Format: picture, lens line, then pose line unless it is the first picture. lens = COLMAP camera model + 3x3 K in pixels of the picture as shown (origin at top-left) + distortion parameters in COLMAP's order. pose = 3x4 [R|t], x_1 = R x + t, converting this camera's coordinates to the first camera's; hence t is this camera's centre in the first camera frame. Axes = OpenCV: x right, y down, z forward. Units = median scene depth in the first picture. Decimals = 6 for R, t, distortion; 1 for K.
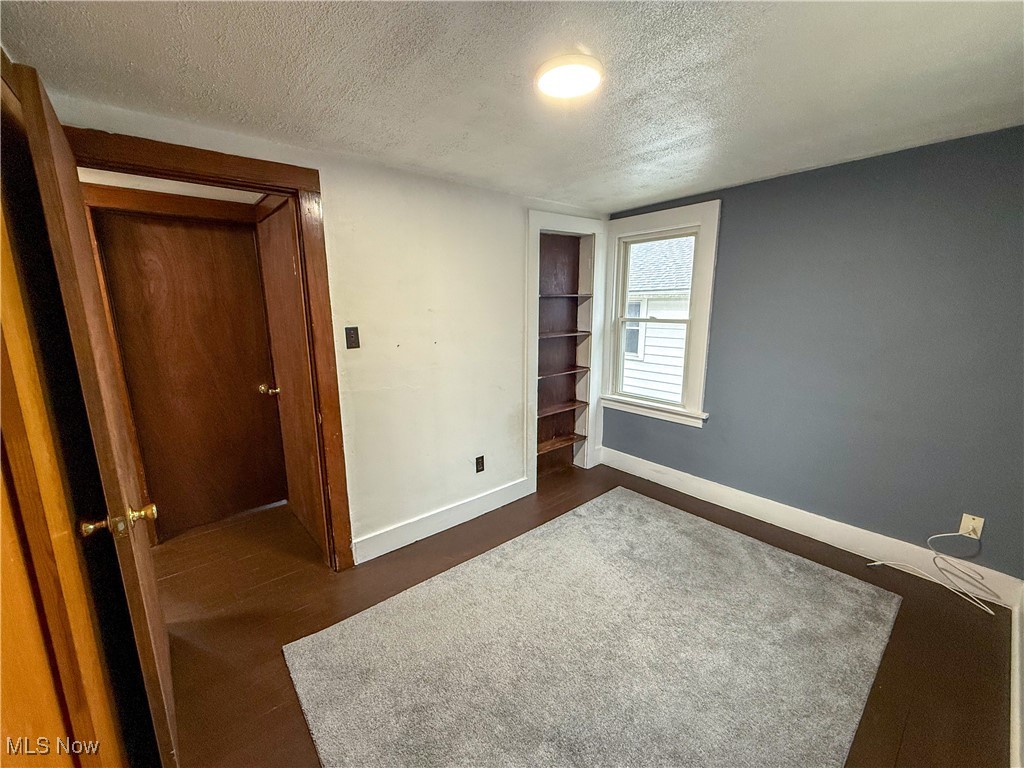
lens RADIAL K [[407.4, 0, 508.6], [0, 407.4, 382.0], [0, 0, 1]] dist [-0.000401, -0.000325]
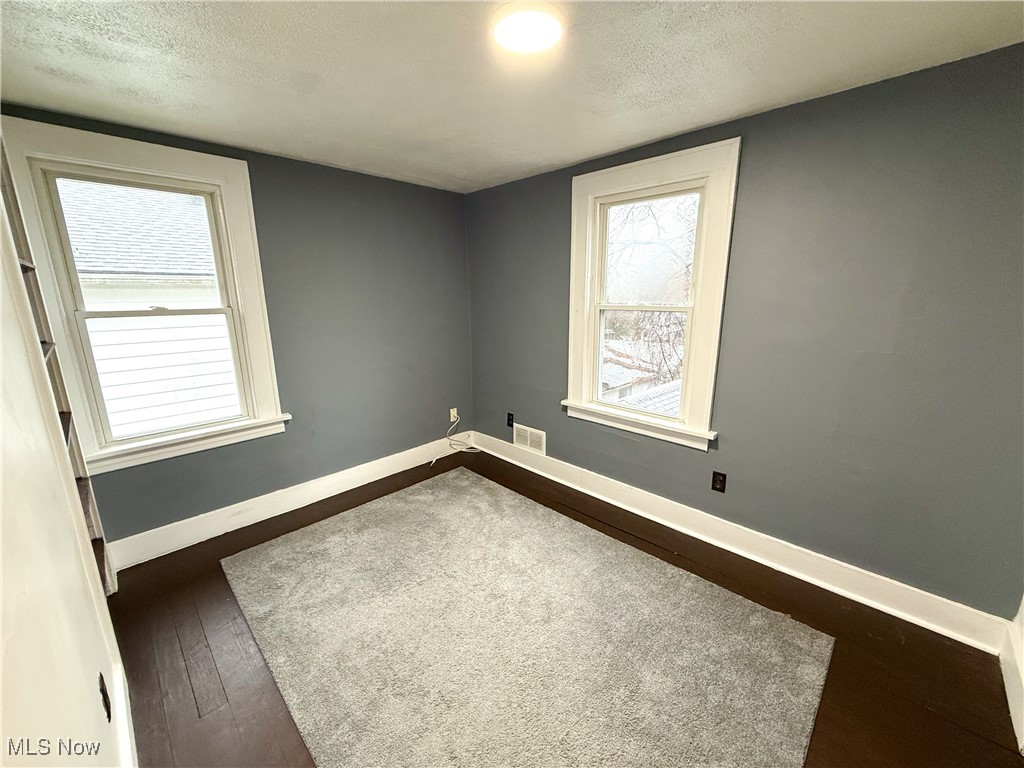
lens RADIAL K [[407.4, 0, 509.3], [0, 407.4, 385.2], [0, 0, 1]] dist [-0.000401, -0.000325]
pose [[-0.098658, -0.216598, 0.971263, -0.434722], [0.191684, 0.953610, 0.232132, -0.100395], [-0.976485, 0.209078, -0.052562, 0.608090]]
